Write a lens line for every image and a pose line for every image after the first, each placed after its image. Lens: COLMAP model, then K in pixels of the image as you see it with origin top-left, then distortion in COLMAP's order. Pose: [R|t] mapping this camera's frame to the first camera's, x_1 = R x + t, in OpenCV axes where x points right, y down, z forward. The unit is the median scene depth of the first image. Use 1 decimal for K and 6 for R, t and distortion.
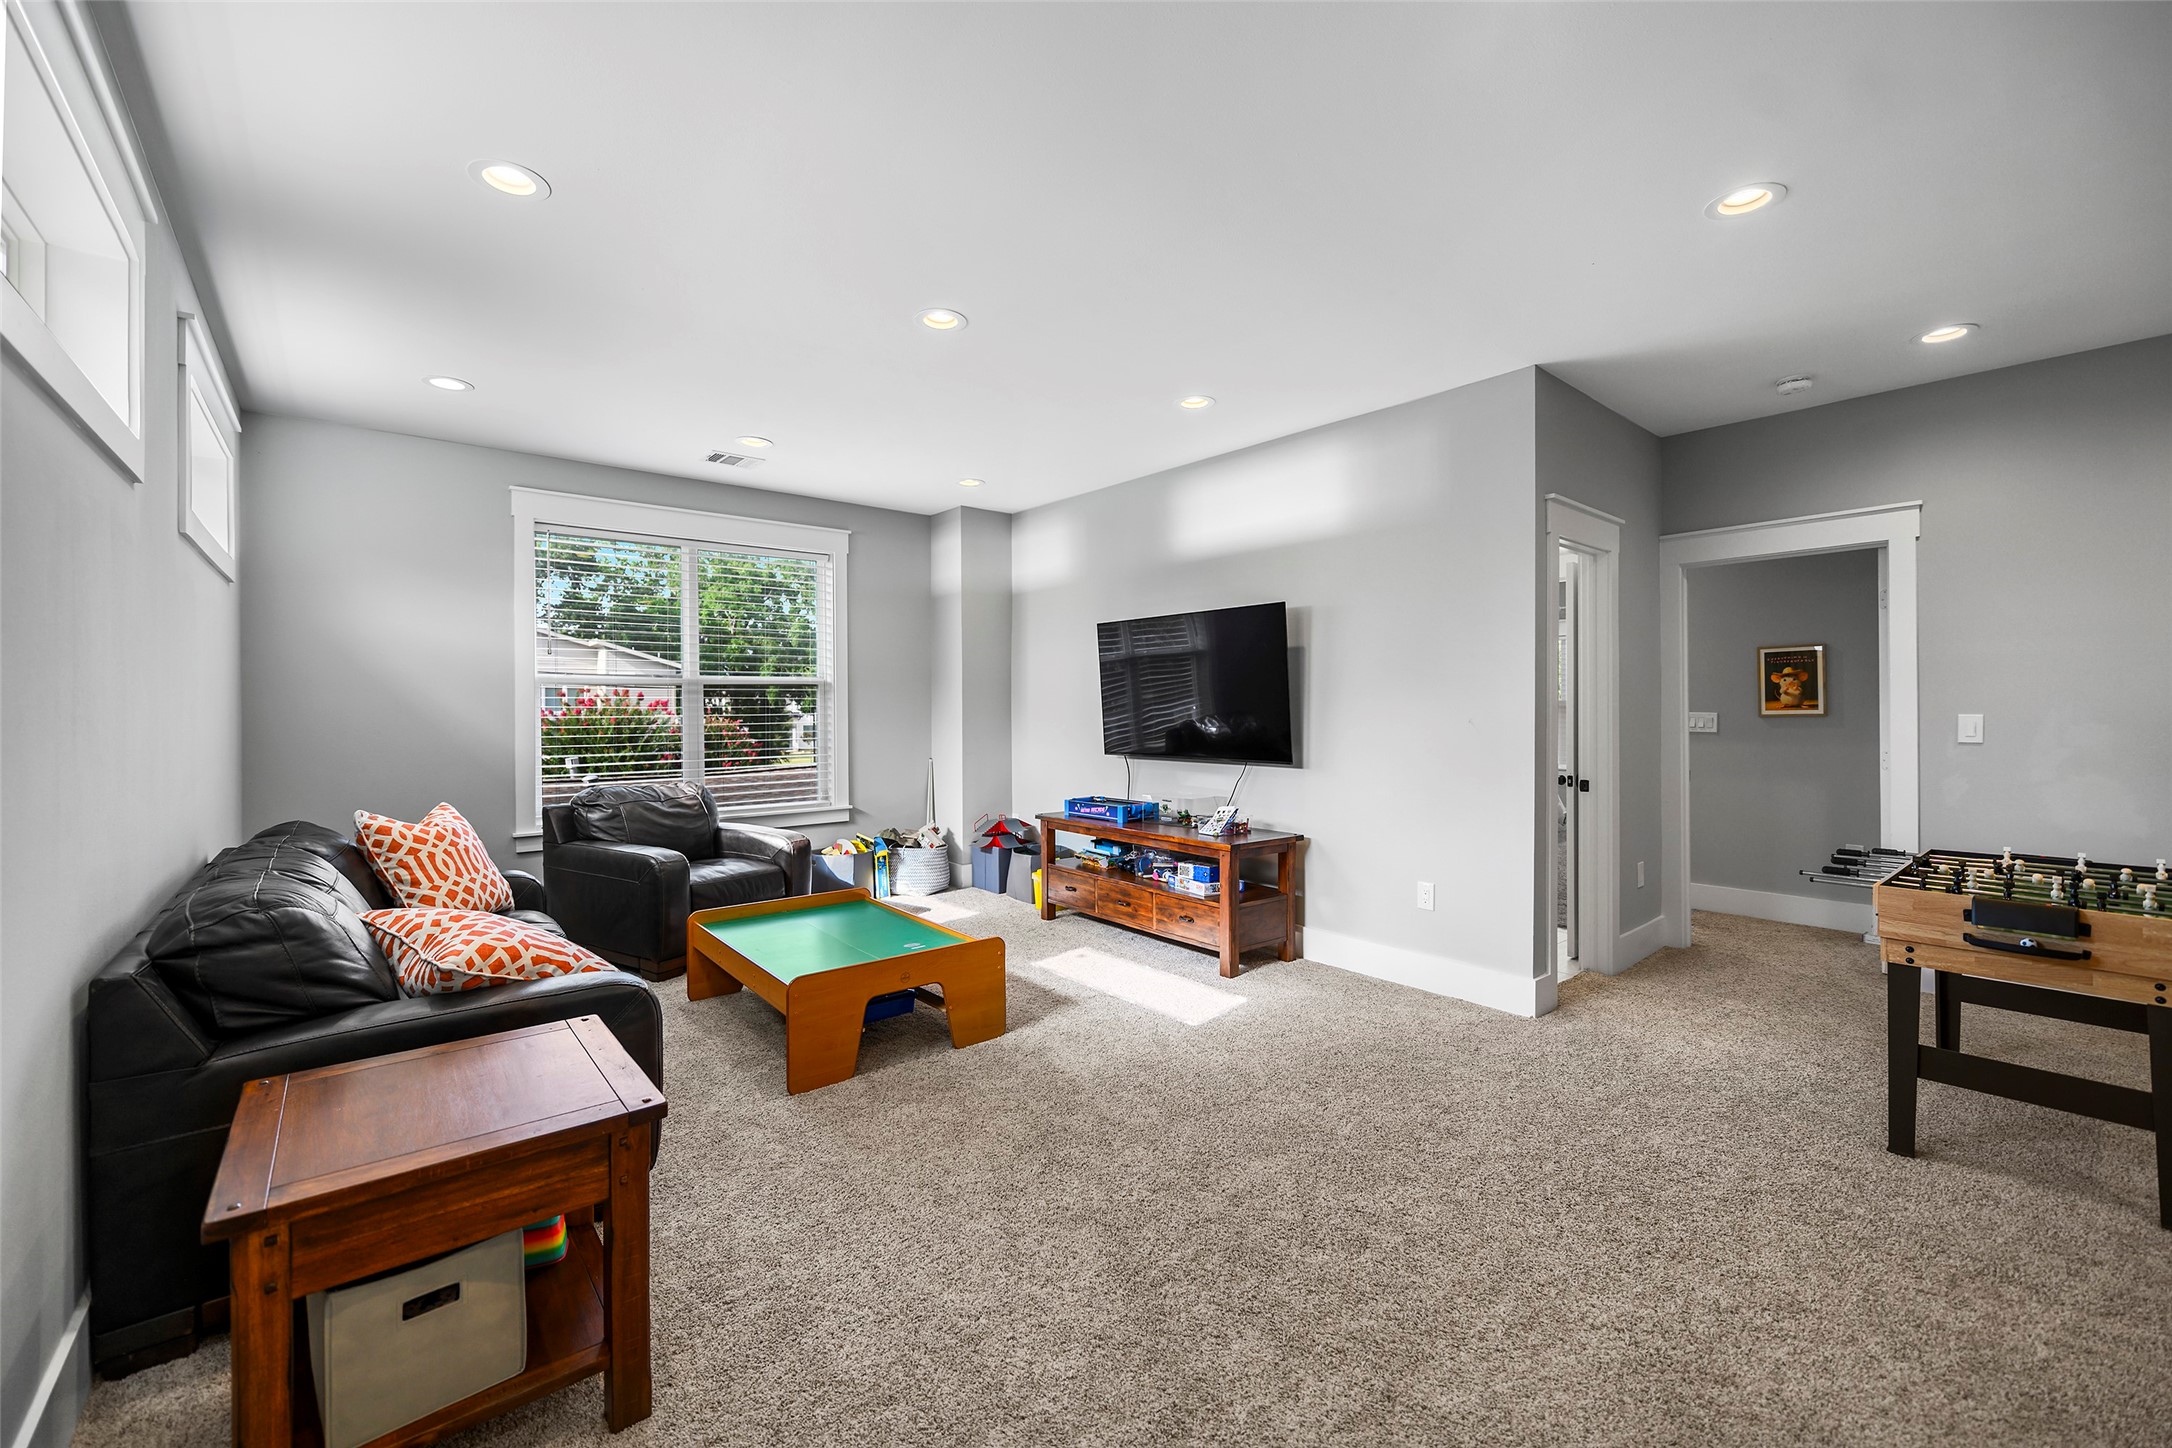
lens RADIAL K [[884.3, 0, 1047.2], [0, 884.3, 711.4], [0, 0, 1]] dist [0.000713, 0.000039]
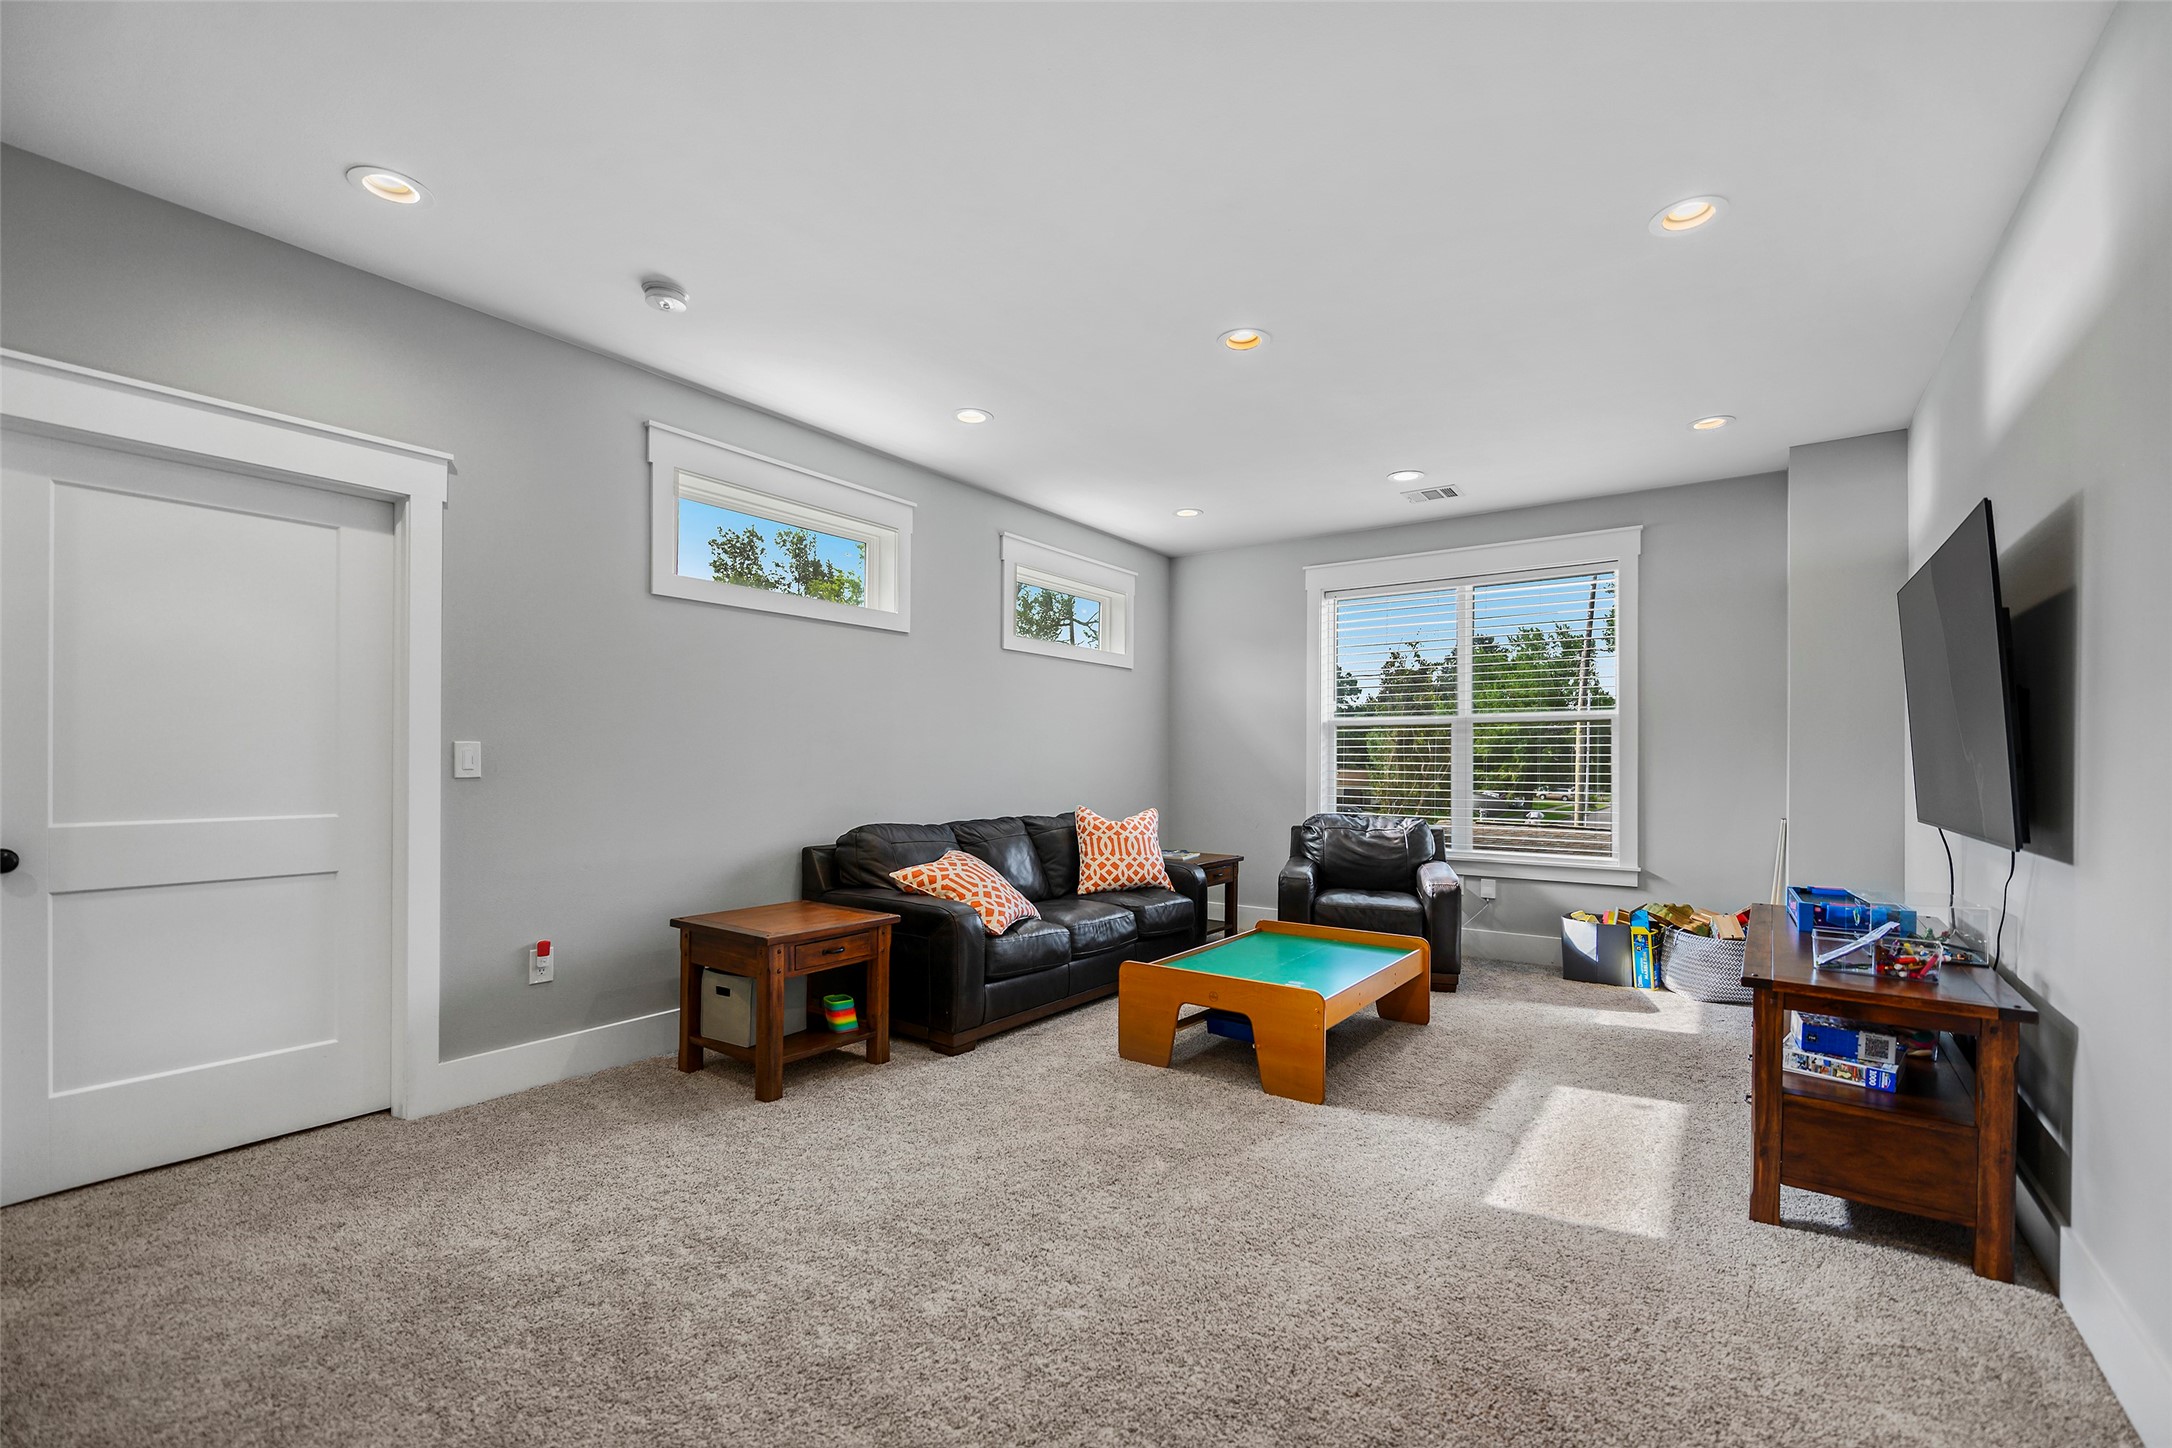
lens RADIAL K [[884.2, 0, 1100.7], [0, 884.2, 775.0], [0, 0, 1]] dist [-0.000761, -0.000579]
pose [[0.269180, 0.014693, -0.962978, 0.635490], [-0.009683, 0.999874, 0.012549, 0.026909], [0.963041, 0.005947, 0.269288, 0.482016]]
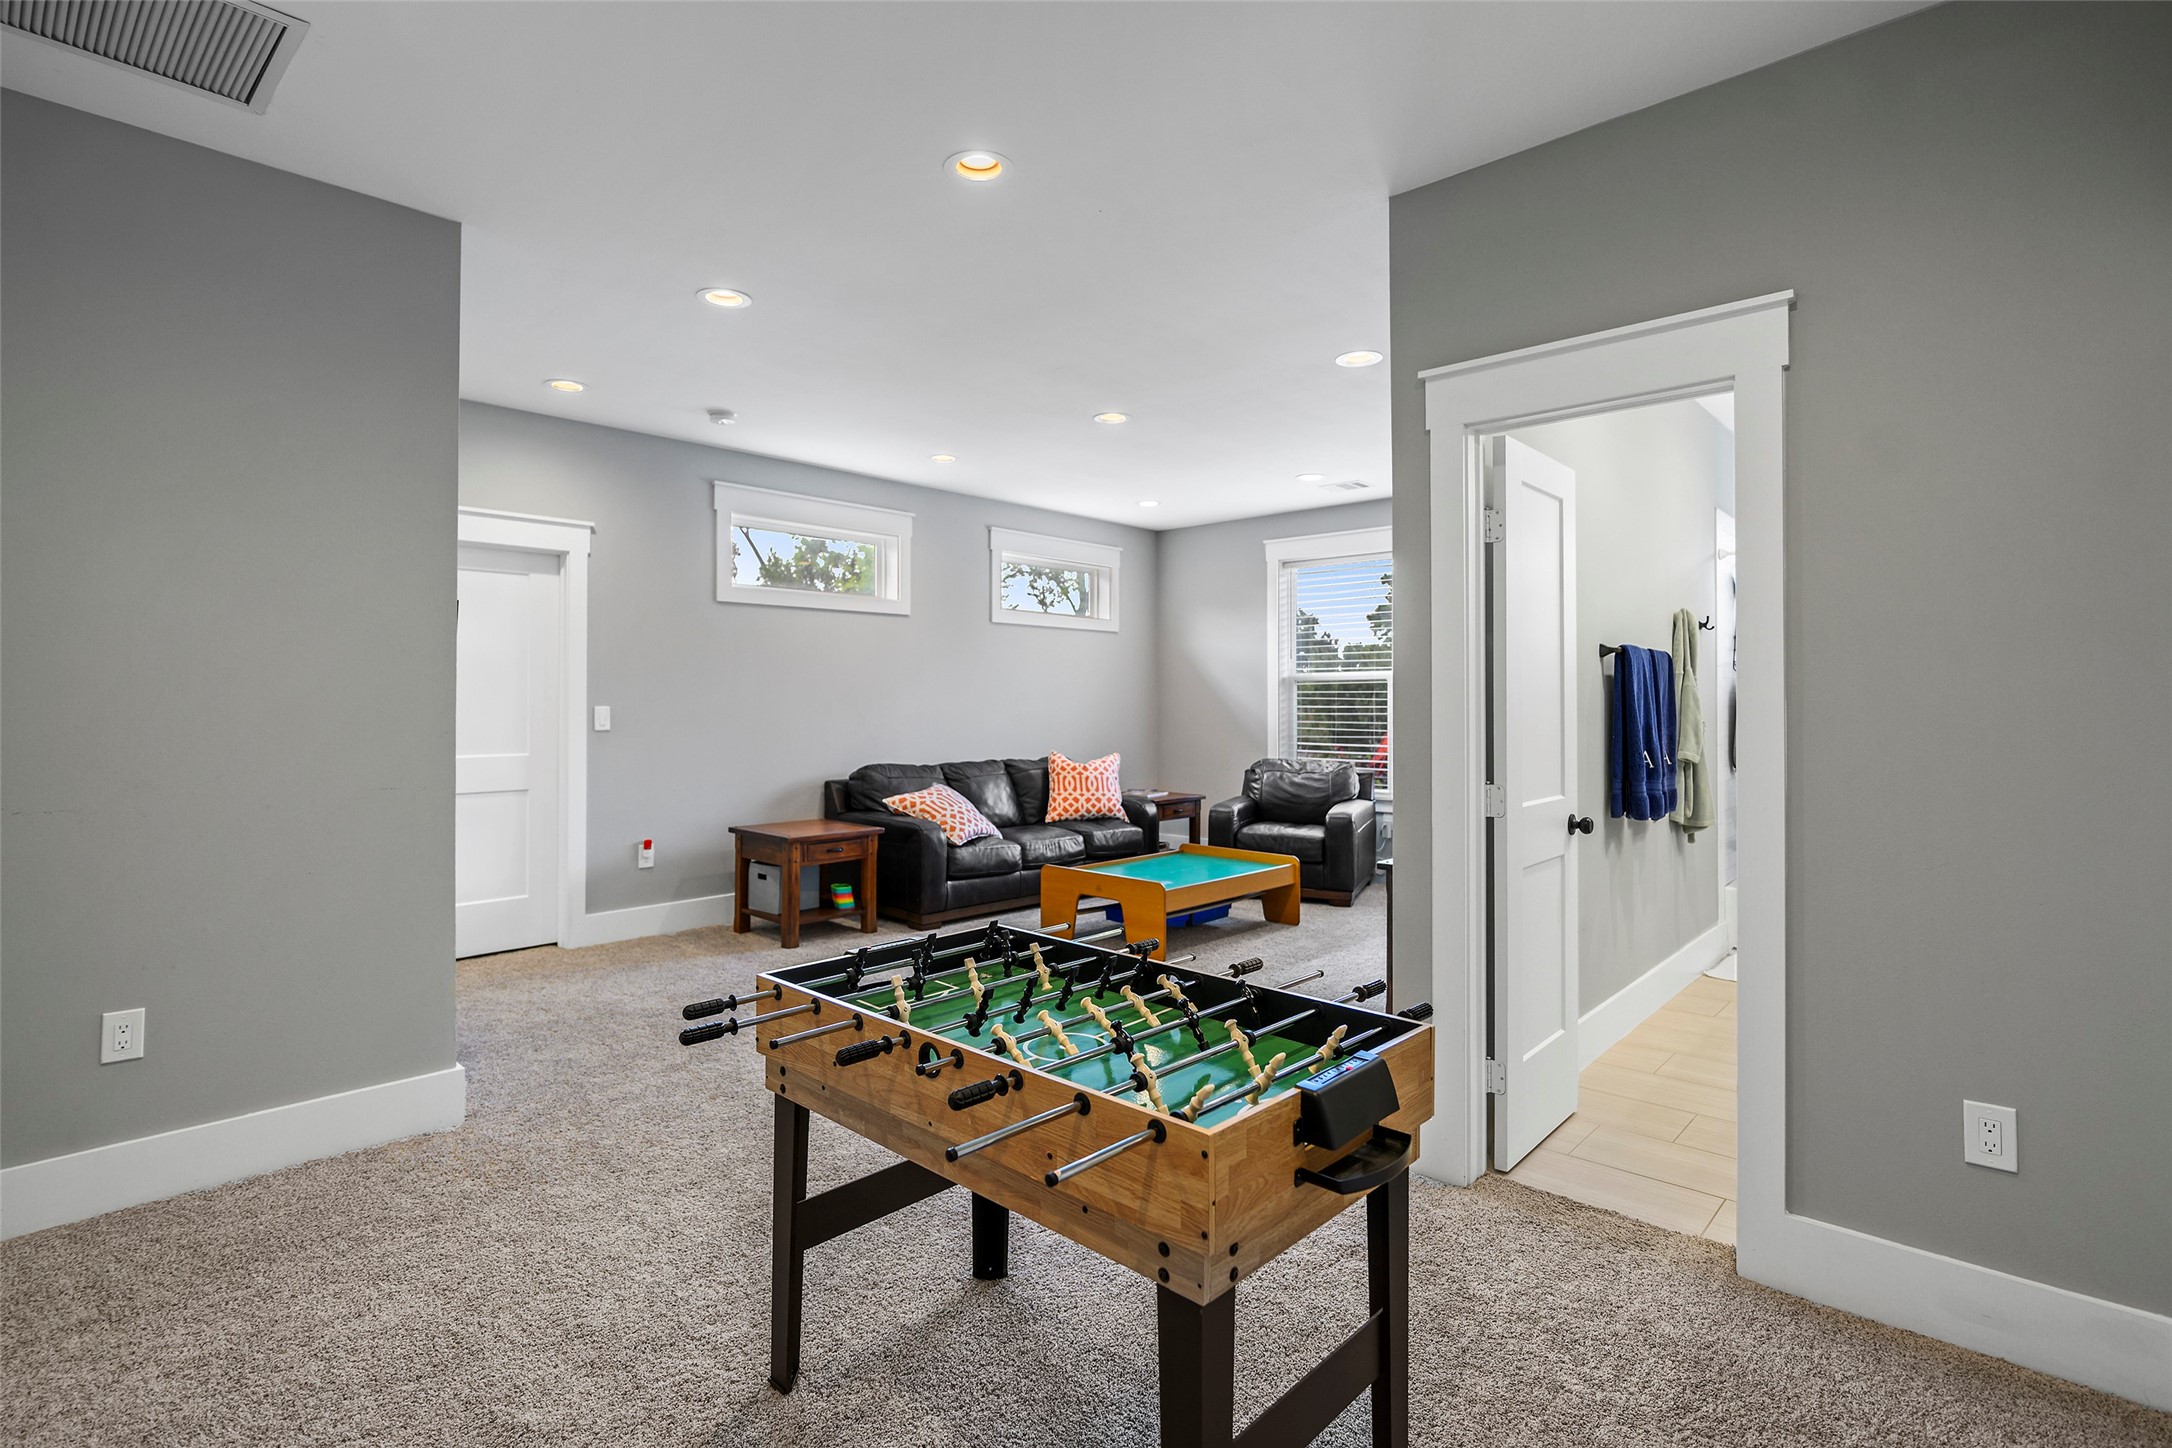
lens RADIAL K [[1009.0, 0, 1086.0], [0, 1009.0, 724.0], [0, 0, 1]] dist [-0.000854, 0.000047]
pose [[0.134624, 0.020453, -0.990686, 1.167330], [-0.006890, 0.999782, 0.019704, 0.004920], [0.990873, 0.004173, 0.134736, 0.617568]]
